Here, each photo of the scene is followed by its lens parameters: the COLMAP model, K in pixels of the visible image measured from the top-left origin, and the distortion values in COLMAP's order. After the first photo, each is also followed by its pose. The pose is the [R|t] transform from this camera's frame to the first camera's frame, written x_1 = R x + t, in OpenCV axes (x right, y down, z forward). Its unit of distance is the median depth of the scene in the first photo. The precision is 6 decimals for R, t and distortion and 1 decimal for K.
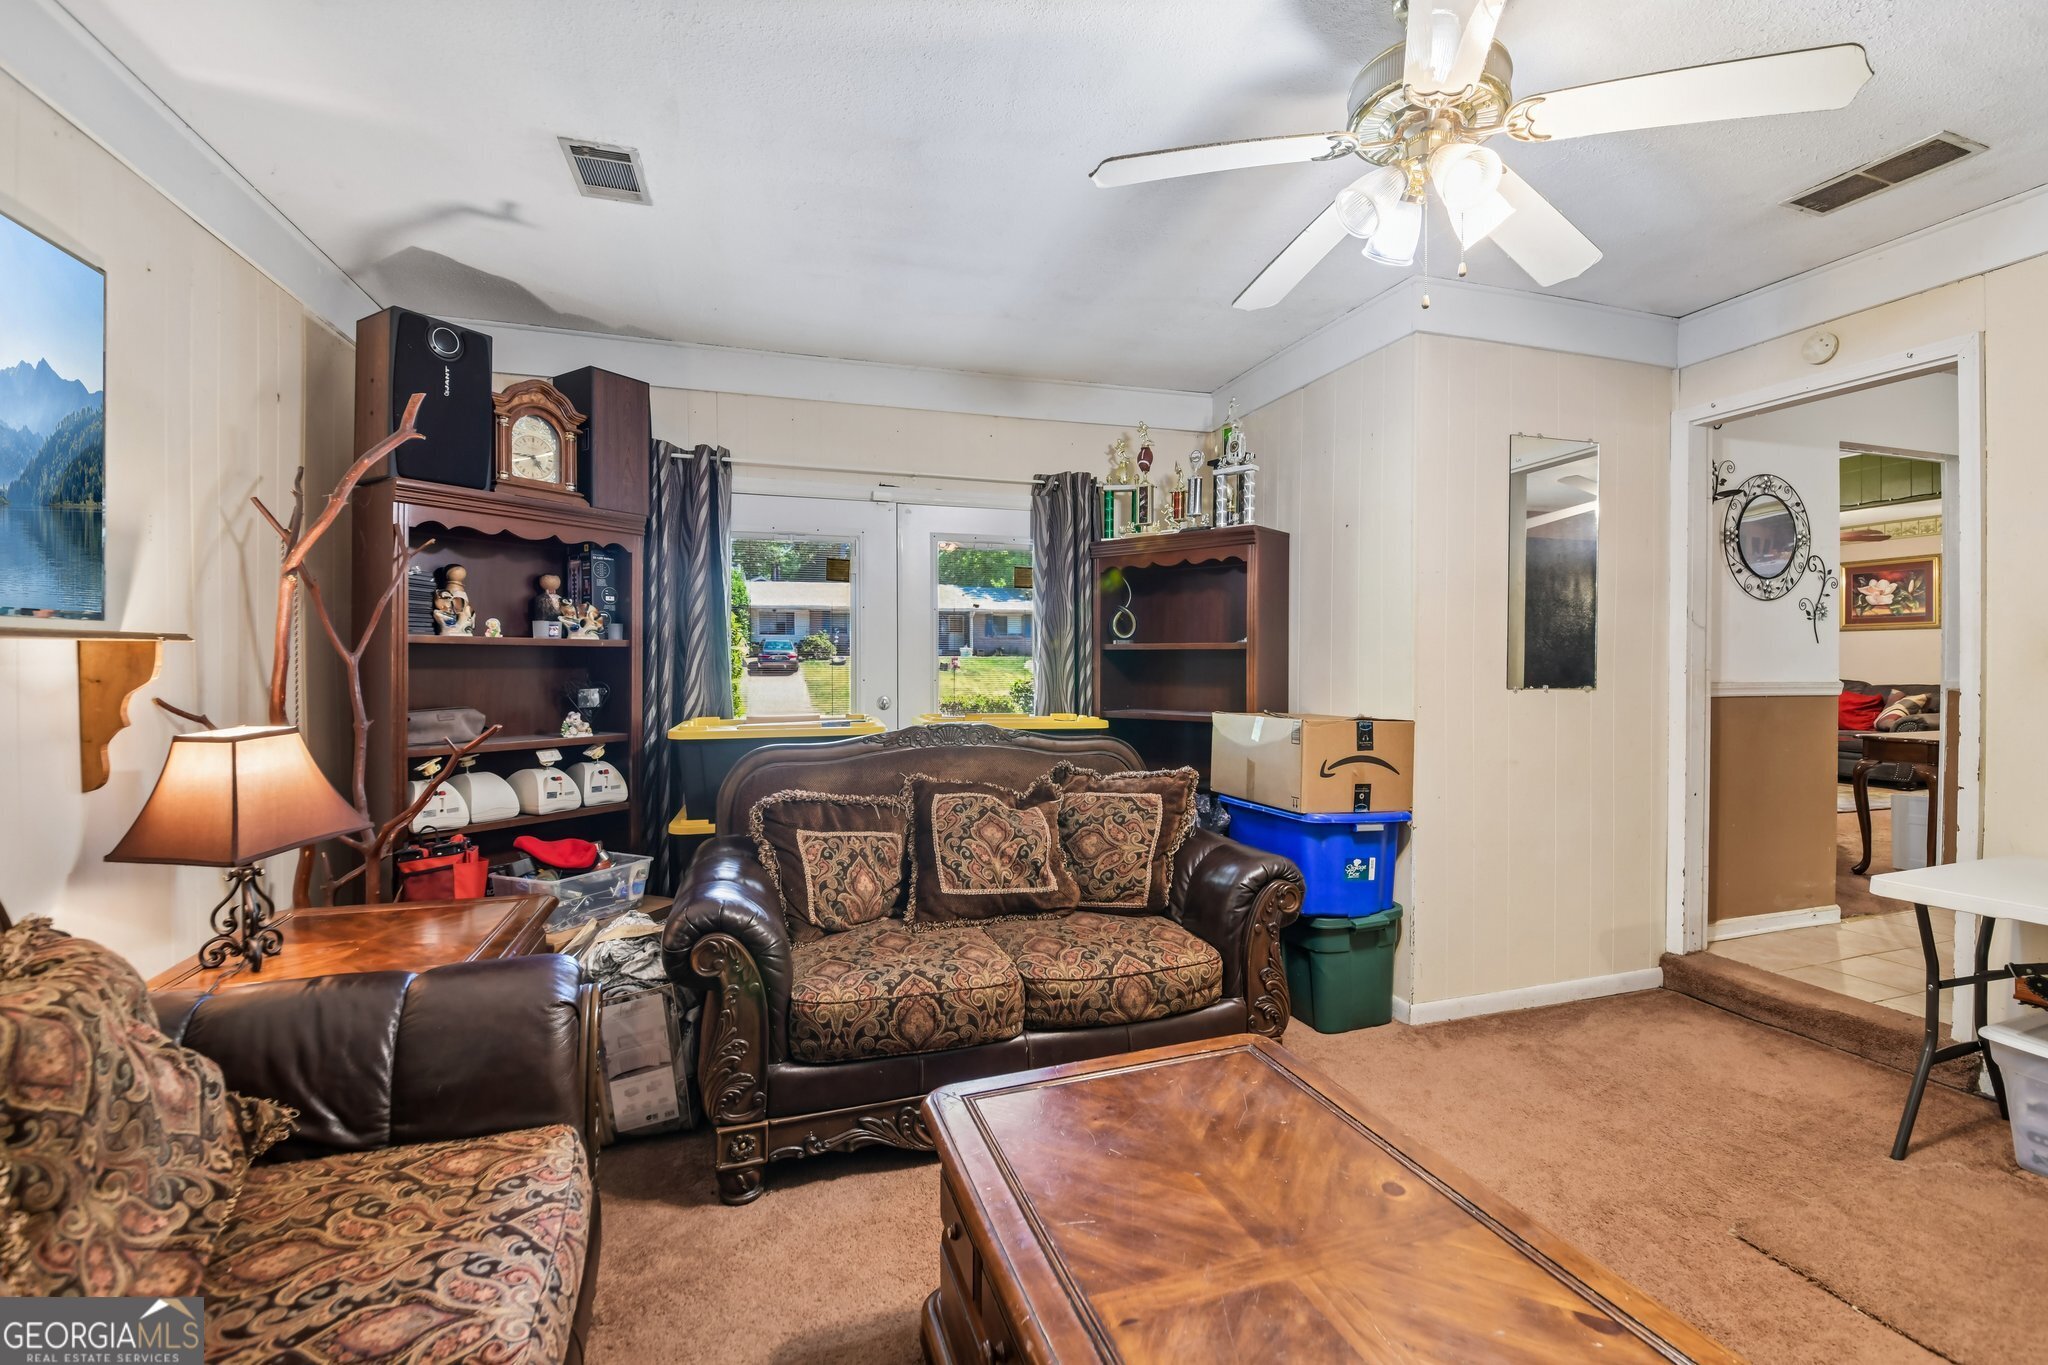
lens RADIAL K [[884.6, 0, 1030.4], [0, 884.6, 676.1], [0, 0, 1]] dist [-0.002847, -0.005815]
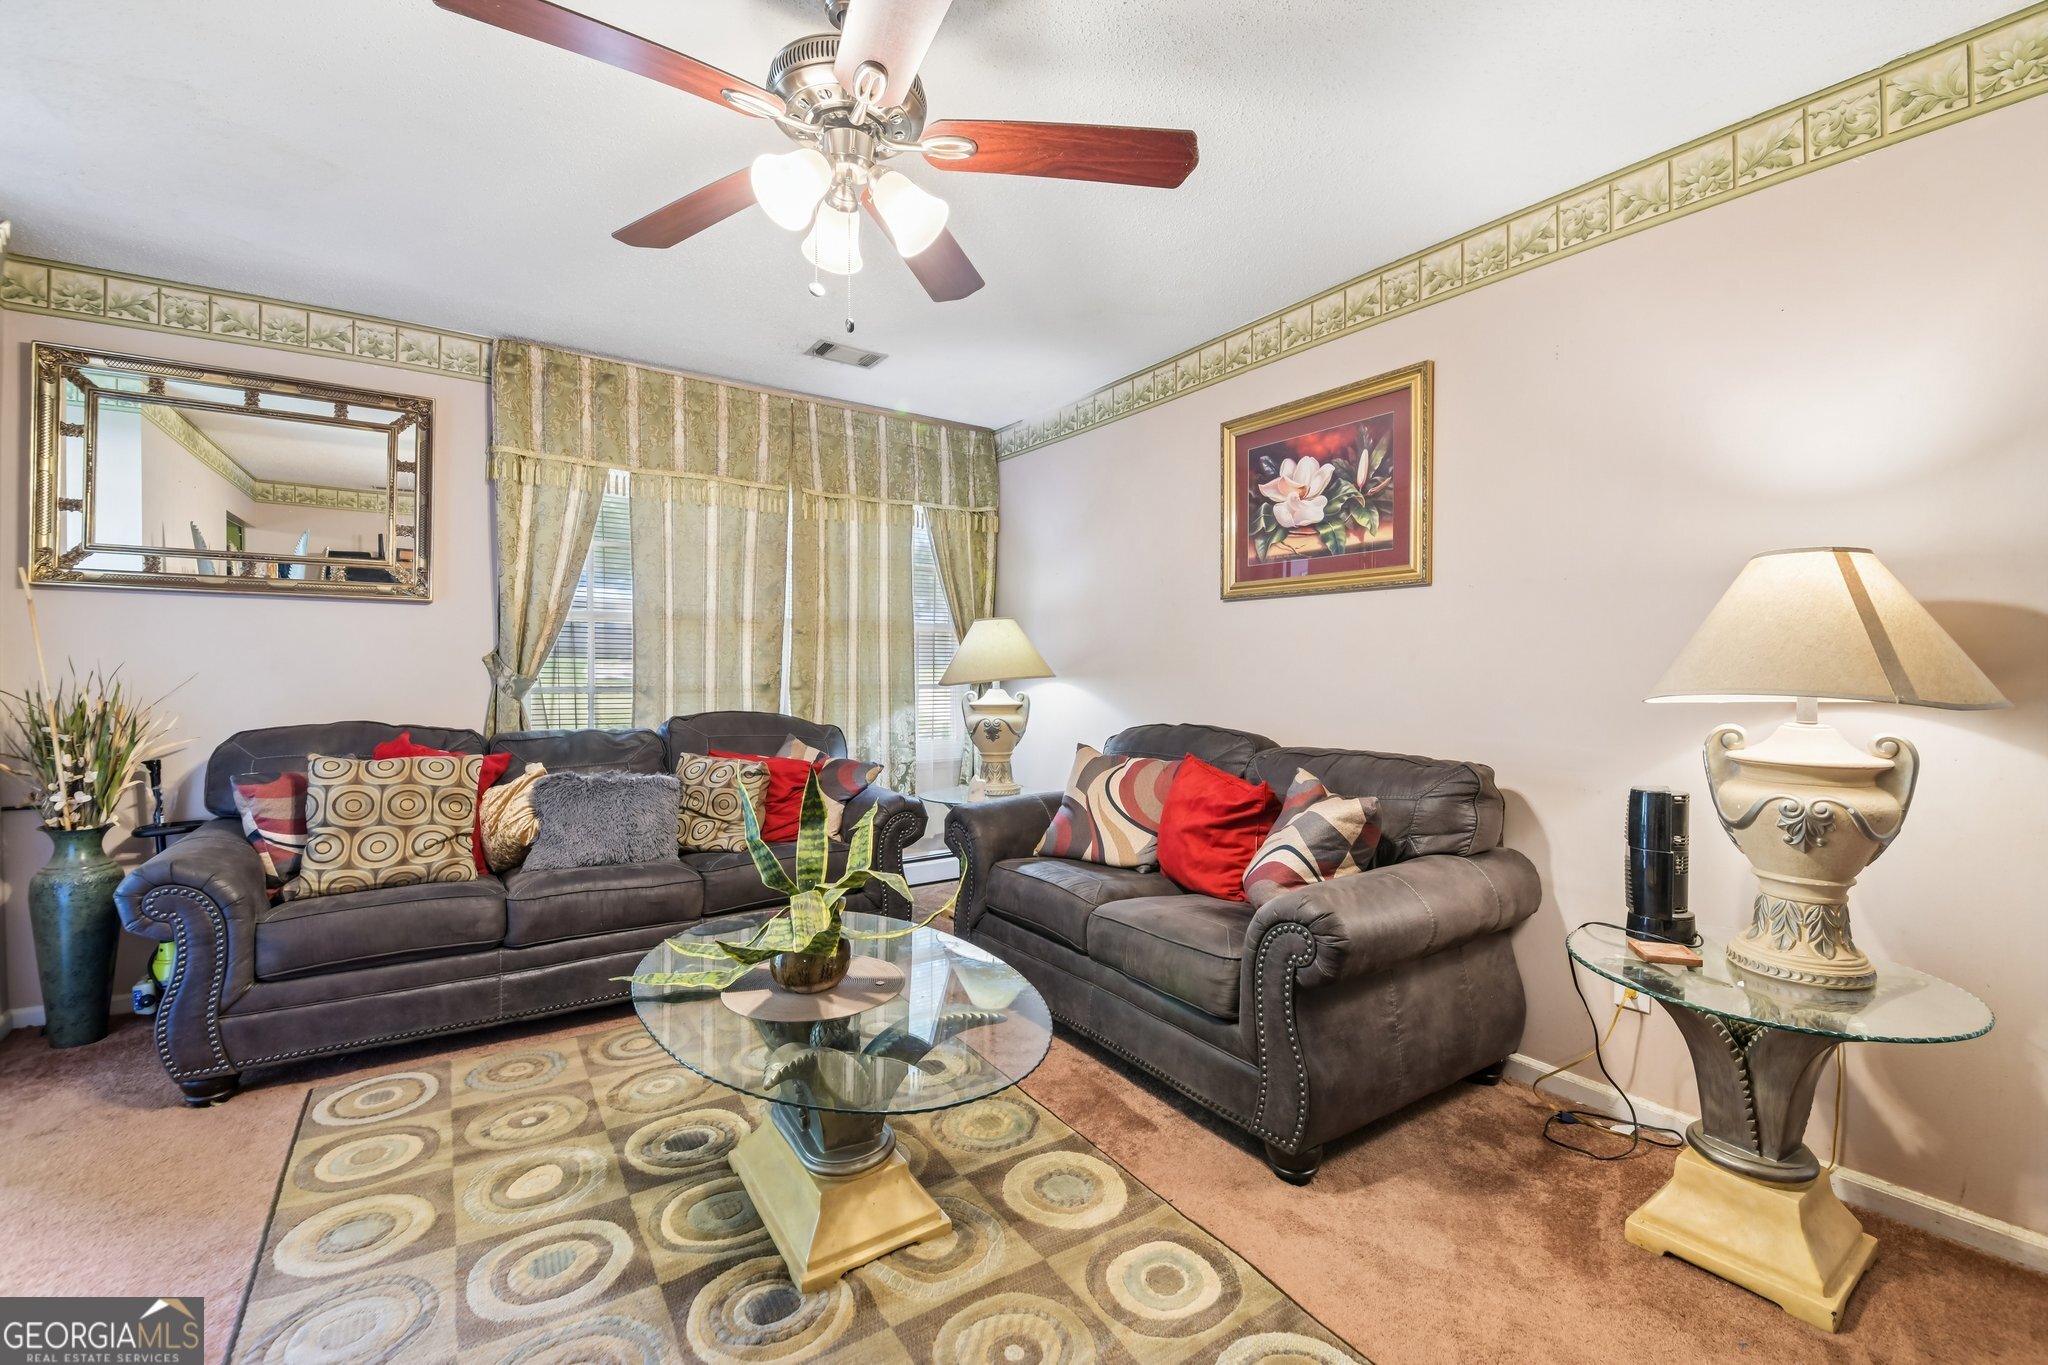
lens RADIAL K [[884.6, 0, 1032.7], [0, 884.6, 692.2], [0, 0, 1]] dist [-0.002847, -0.005815]
pose [[0.948922, -0.002244, 0.315502, 0.755622], [0.003090, 0.999993, -0.002182, -0.011819], [-0.315495, 0.003045, 0.948922, 0.694880]]
